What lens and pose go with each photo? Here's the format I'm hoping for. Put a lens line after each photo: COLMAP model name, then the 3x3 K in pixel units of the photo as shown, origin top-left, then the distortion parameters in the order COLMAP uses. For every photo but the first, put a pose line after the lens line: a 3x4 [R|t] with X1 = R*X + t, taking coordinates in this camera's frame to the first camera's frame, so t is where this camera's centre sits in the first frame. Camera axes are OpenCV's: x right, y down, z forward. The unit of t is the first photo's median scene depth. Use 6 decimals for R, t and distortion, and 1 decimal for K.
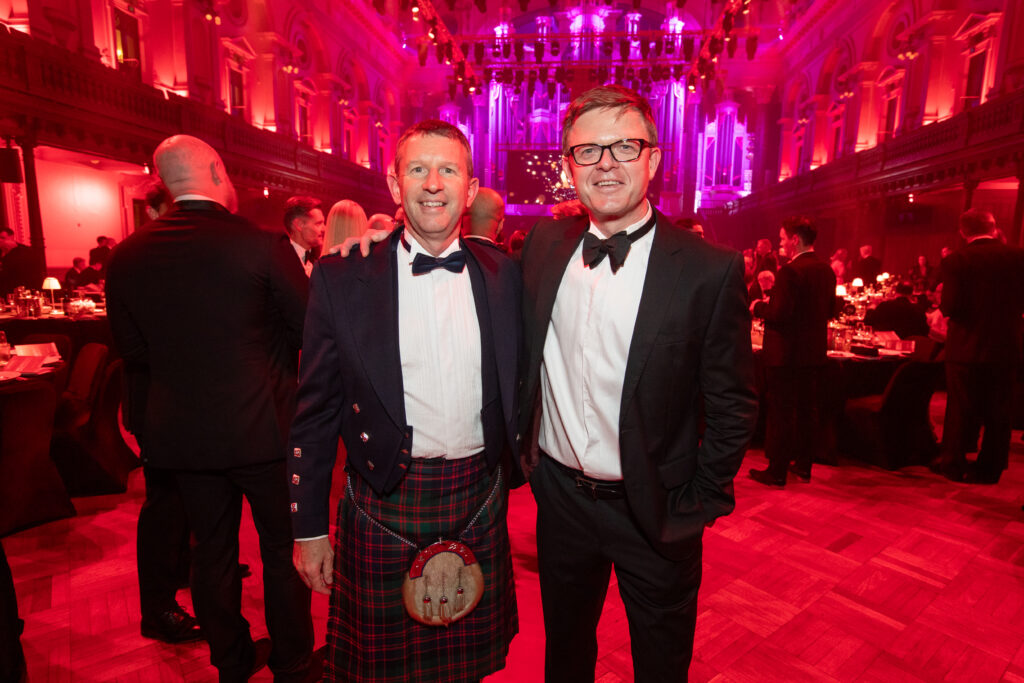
lens RADIAL K [[572.4, 0, 514.0], [0, 572.4, 341.2], [0, 0, 1]] dist [-0.036704, 0.026444]
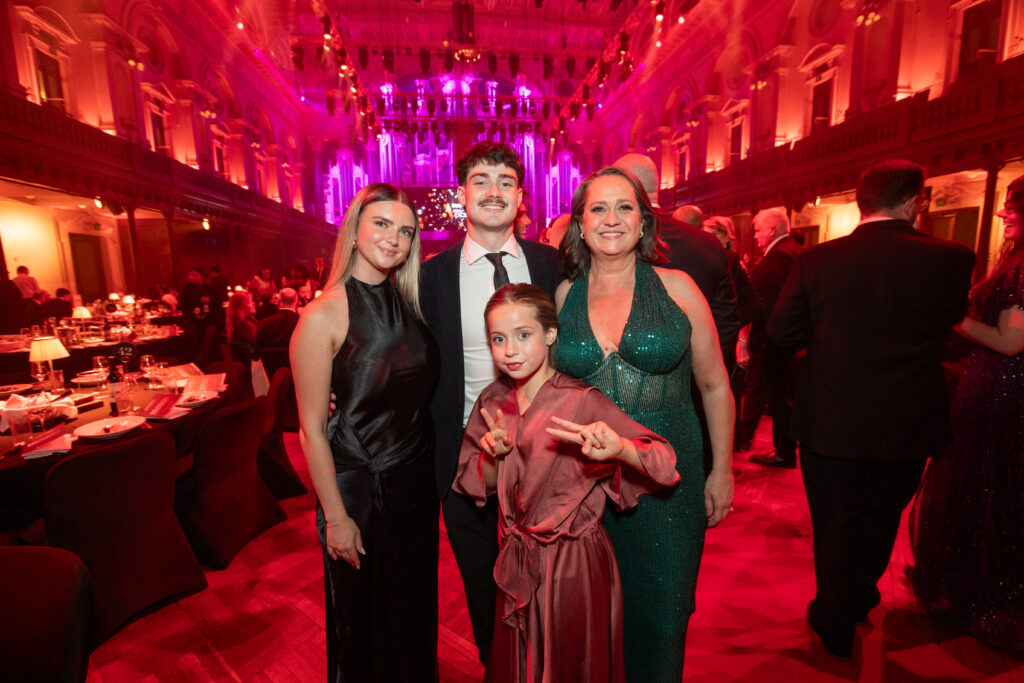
lens RADIAL K [[452.8, 0, 512.0], [0, 452.8, 341.5], [0, 0, 1]] dist [-0.041007, 0.009575]
pose [[0.965235, -0.077309, 0.249688, -0.066045], [0.075970, 0.996997, 0.015009, -0.000626], [-0.250098, 0.004481, 0.968210, 0.009250]]
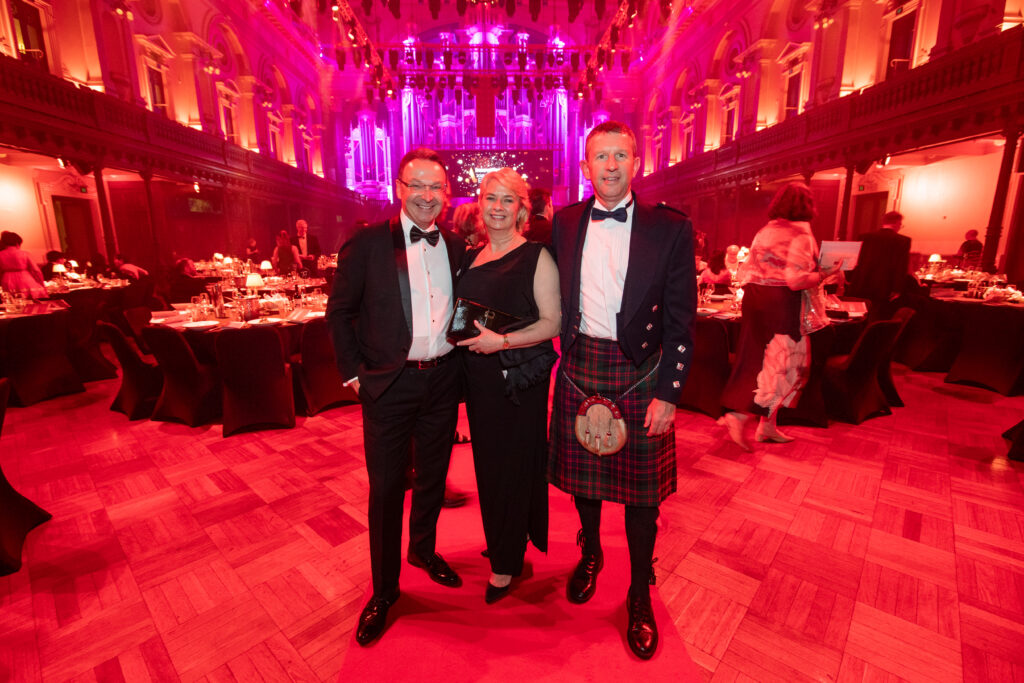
lens RADIAL K [[463.9, 0, 512.8], [0, 463.9, 340.4], [0, 0, 1]] dist [-0.035929, 0.008130]
pose [[0.983183, -0.063832, 0.171106, -0.019692], [0.053447, 0.996477, 0.064628, -0.003714], [-0.174629, -0.054396, 0.983131, 0.046055]]
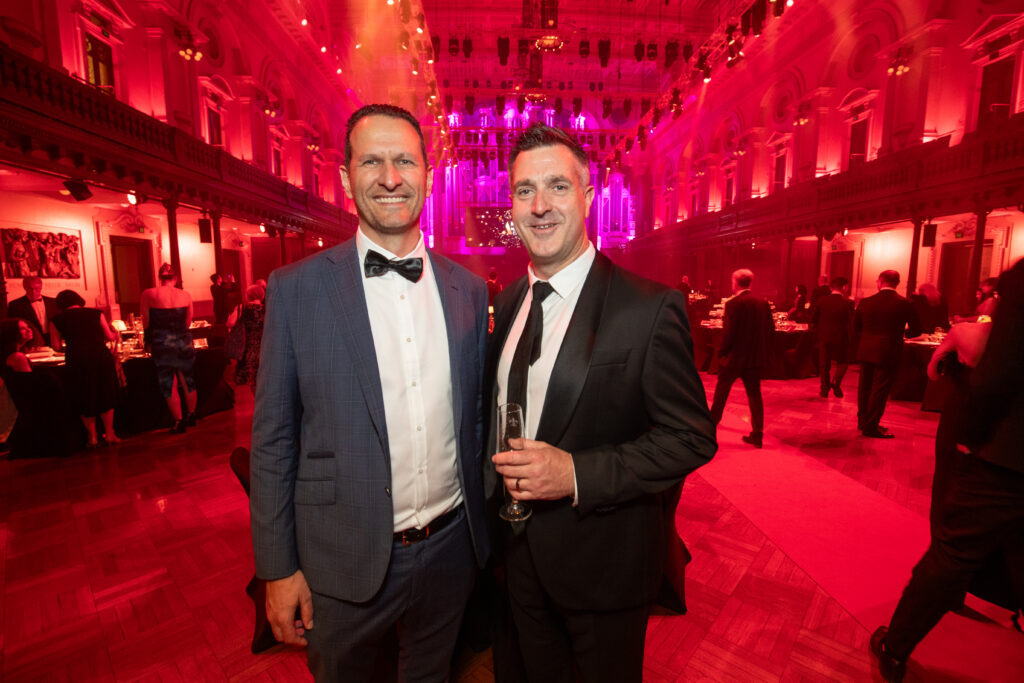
lens RADIAL K [[452.8, 0, 512.0], [0, 452.8, 341.5], [0, 0, 1]] dist [-0.041007, 0.009575]
pose [[0.986159, -0.039002, 0.161148, -0.119081], [0.042284, 0.998961, -0.016984, 0.008379], [-0.160318, 0.023562, 0.986784, -0.085763]]
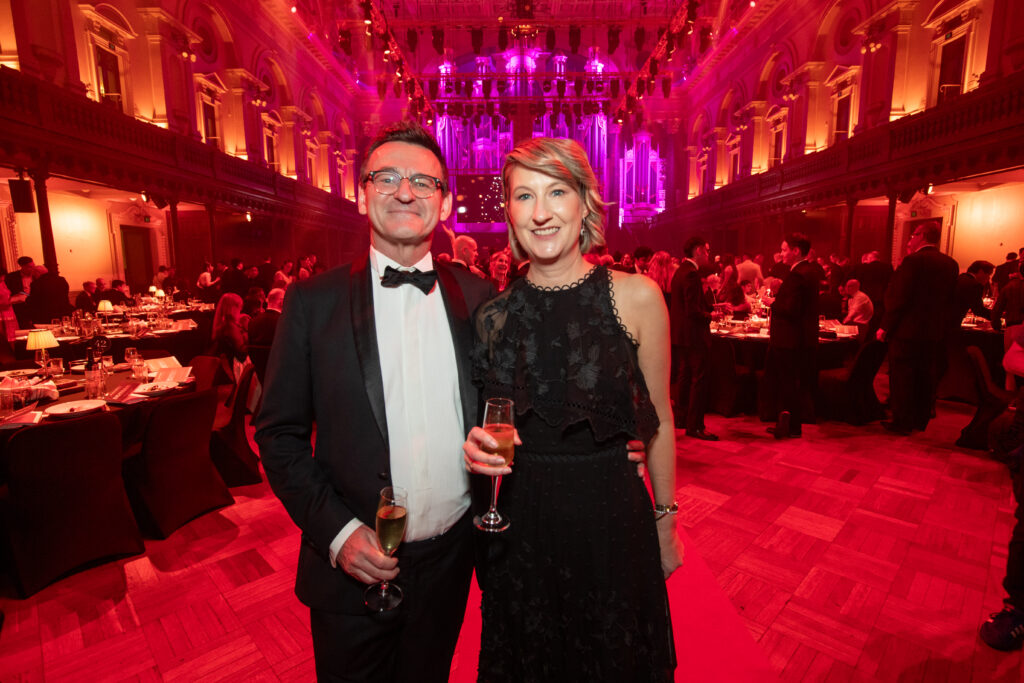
lens RADIAL K [[511.7, 0, 512.7], [0, 511.7, 340.8], [0, 0, 1]] dist [-0.037545, 0.017120]
pose [[0.992833, -0.042409, 0.111736, -0.037428], [0.043083, 0.999065, -0.003629, 0.000667], [-0.111478, 0.008417, 0.993731, -0.011235]]
